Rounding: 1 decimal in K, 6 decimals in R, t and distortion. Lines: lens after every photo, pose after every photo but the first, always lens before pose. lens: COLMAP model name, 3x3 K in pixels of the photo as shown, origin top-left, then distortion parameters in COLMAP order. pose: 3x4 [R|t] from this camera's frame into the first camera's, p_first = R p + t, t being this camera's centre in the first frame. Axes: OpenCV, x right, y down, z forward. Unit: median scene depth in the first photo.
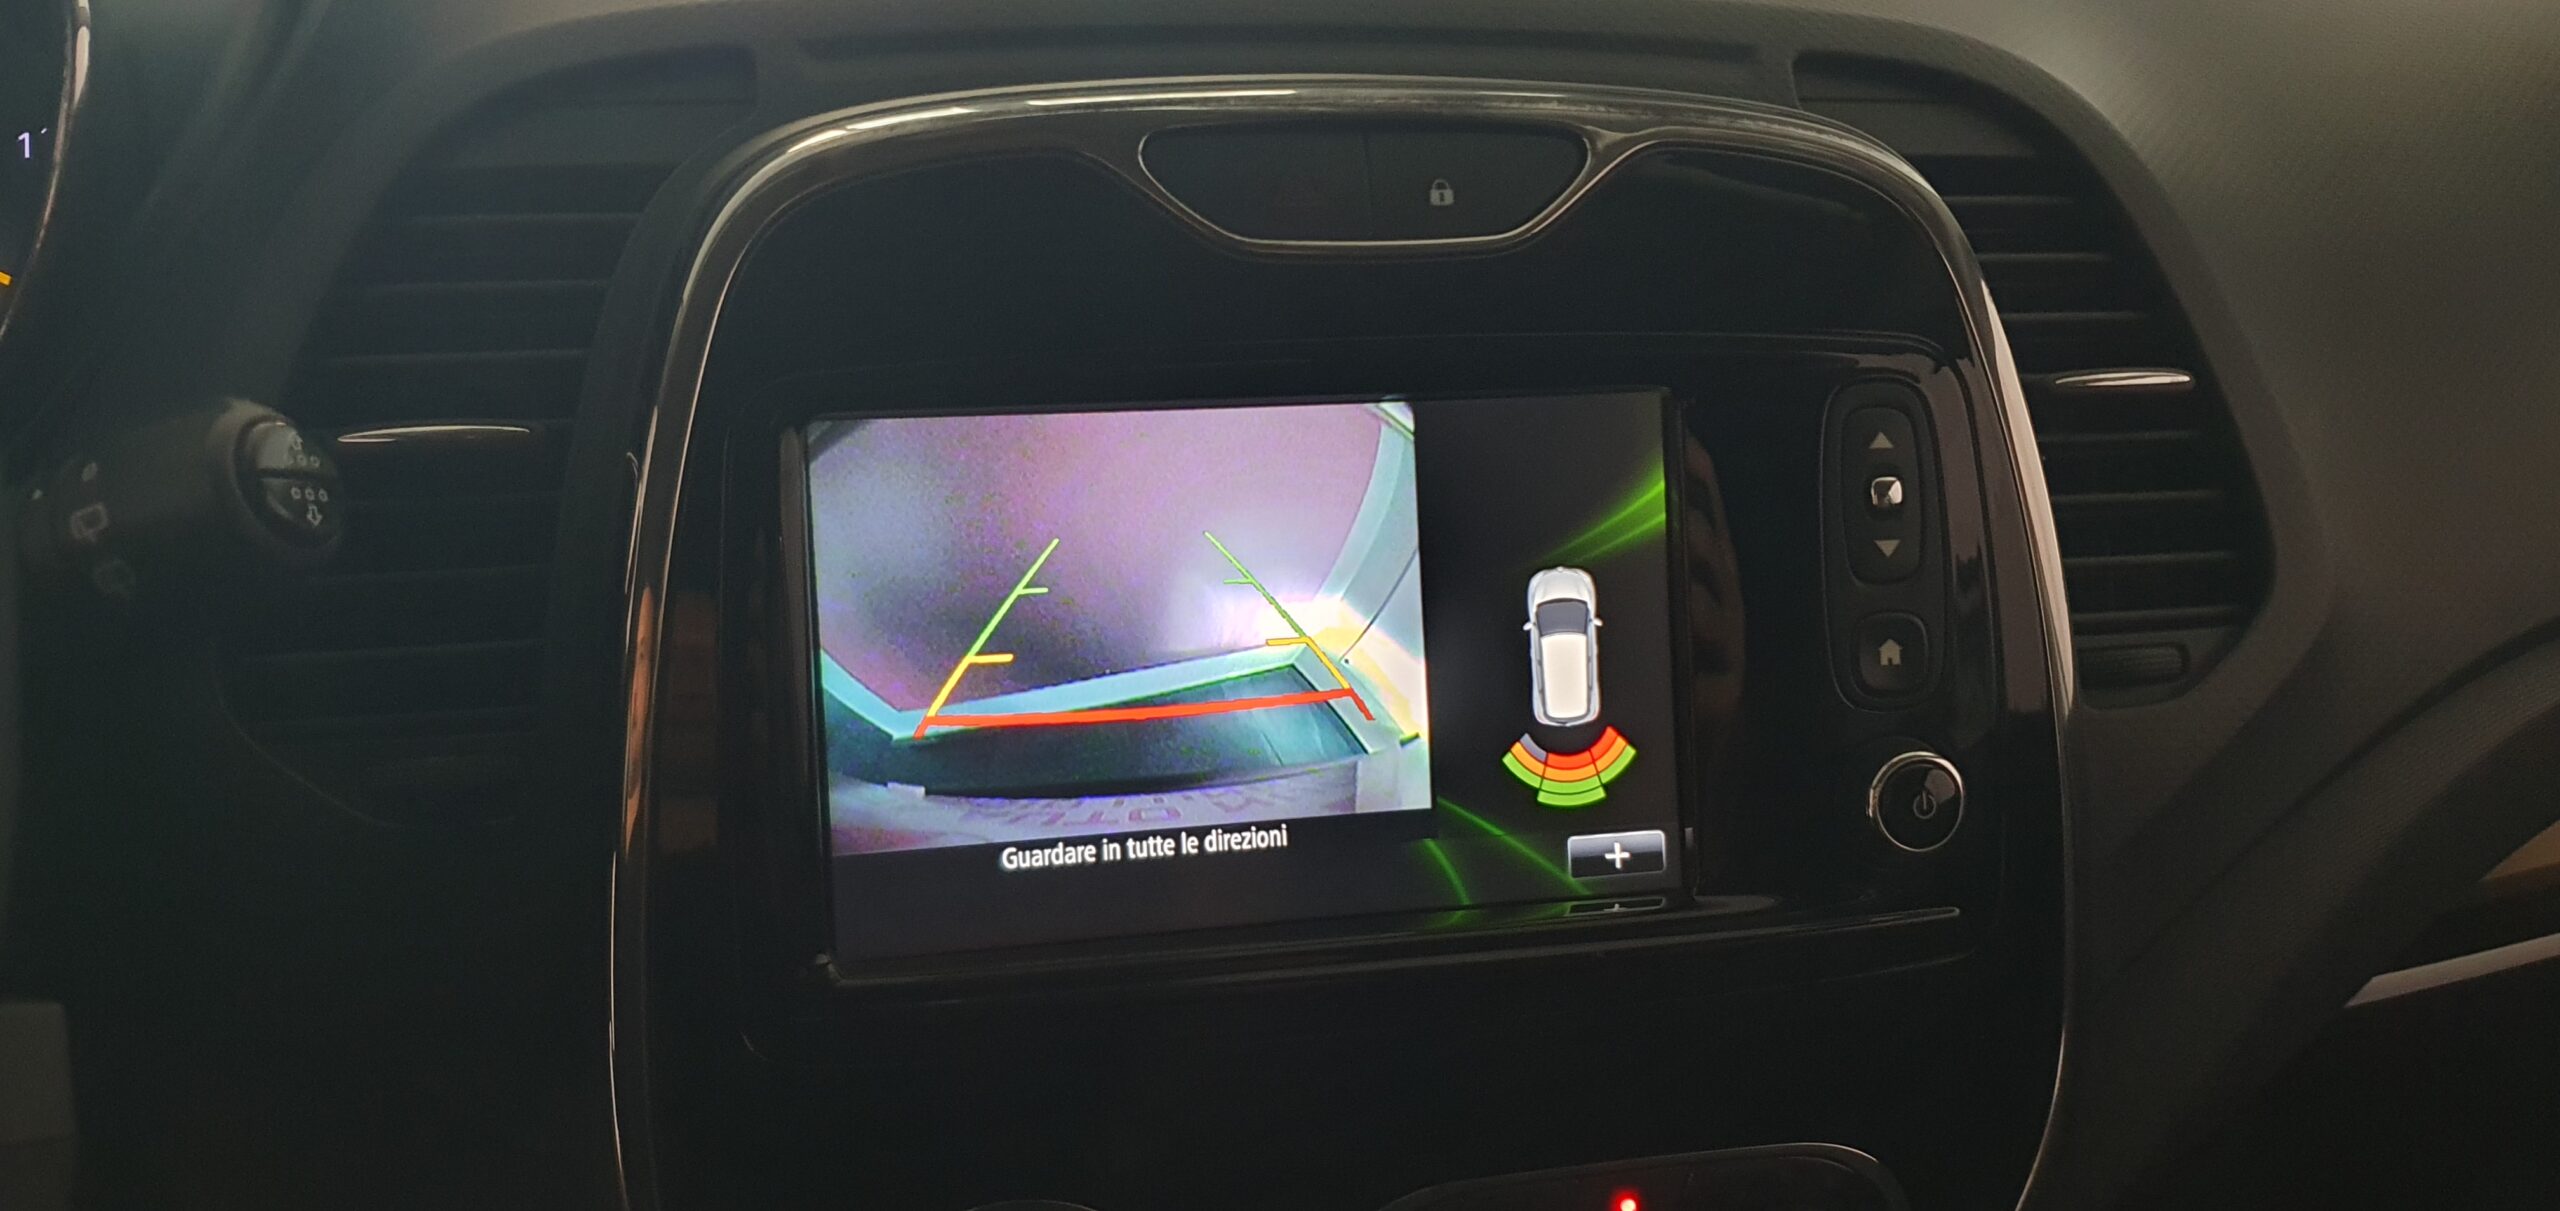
lens RADIAL K [[1947.6, 0, 1280.0], [0, 1947.6, 605.5], [0, 0, 1]] dist [0.088224, 0.001204]
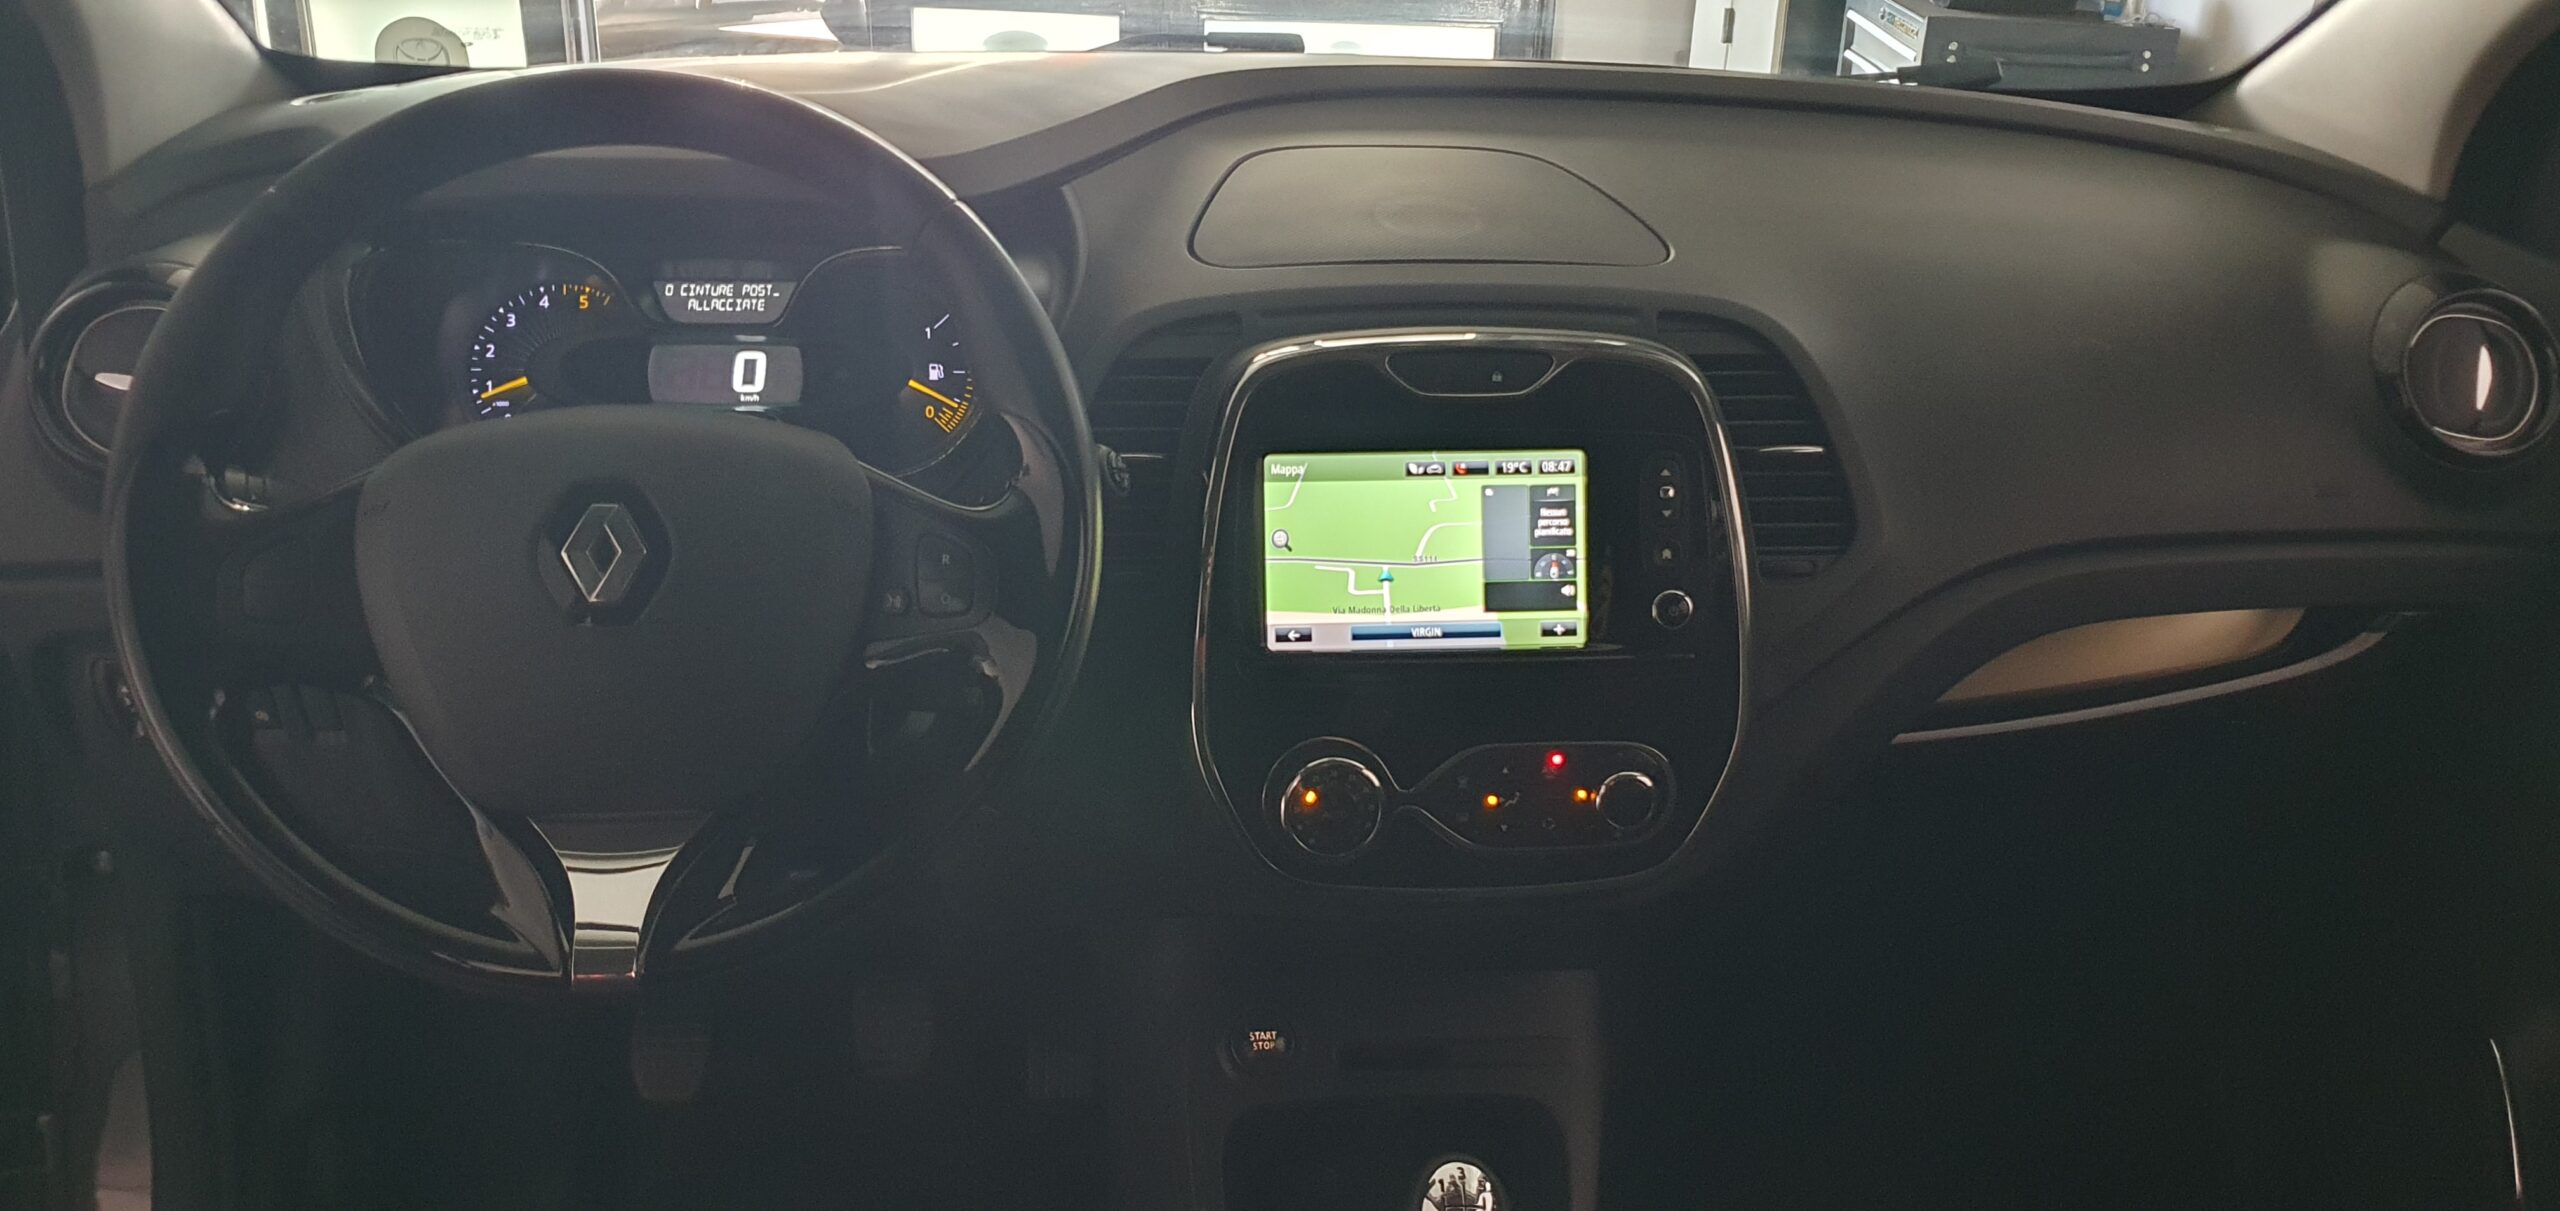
lens RADIAL K [[1947.6, 0, 1280.0], [0, 1947.6, 605.5], [0, 0, 1]] dist [0.088224, 0.001204]
pose [[0.992602, 0.033640, -0.116661, 0.105329], [-0.034782, 0.999365, -0.007764, 0.129201], [0.116325, 0.011765, 0.993141, -1.620141]]
